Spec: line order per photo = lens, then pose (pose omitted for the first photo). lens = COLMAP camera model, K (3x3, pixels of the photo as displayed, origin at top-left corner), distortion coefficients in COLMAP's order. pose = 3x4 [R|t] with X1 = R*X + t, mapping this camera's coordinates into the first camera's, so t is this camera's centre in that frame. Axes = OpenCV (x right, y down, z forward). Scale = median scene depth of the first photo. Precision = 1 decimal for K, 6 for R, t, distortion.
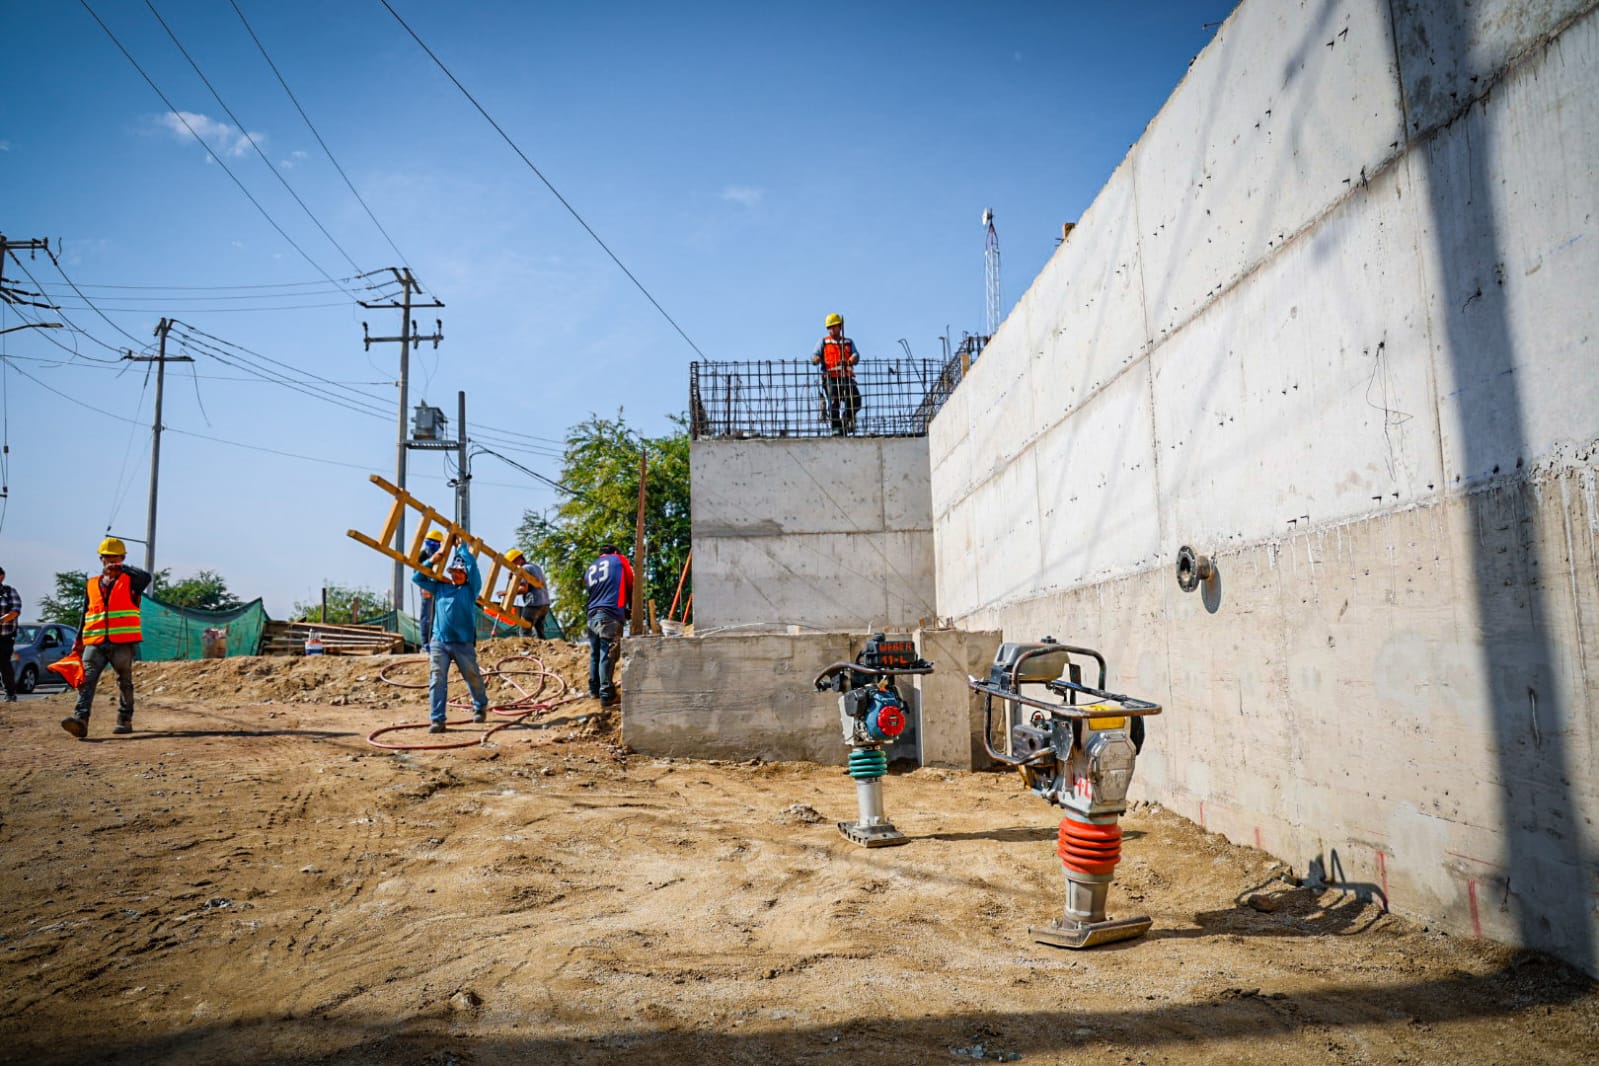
lens RADIAL K [[1071.2, 0, 800.0], [0, 1071.2, 503.7], [0, 0, 1]] dist [-0.076840, 0.048729]
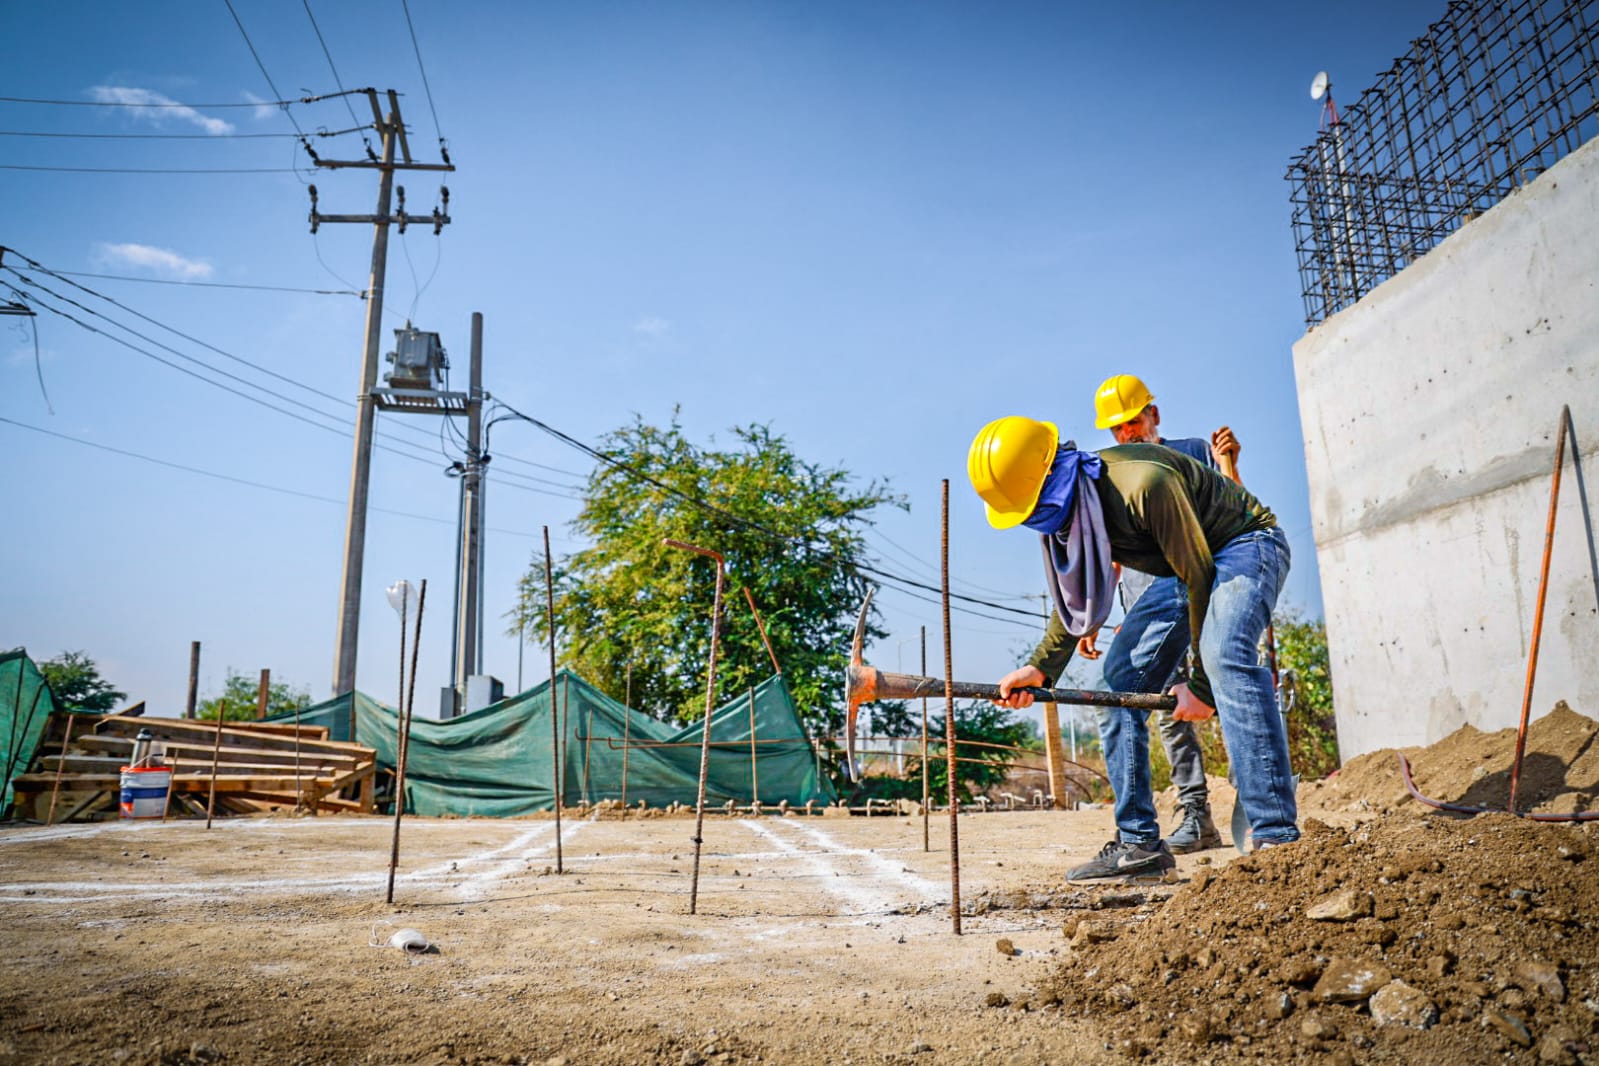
lens RADIAL K [[1071.2, 0, 800.0], [0, 1071.2, 503.7], [0, 0, 1]] dist [-0.076840, 0.048729]
pose [[0.997630, 0.022265, 0.065109, -0.180562], [-0.015958, 0.995270, -0.095826, 0.049135], [-0.066935, 0.094560, 0.993266, 0.430360]]
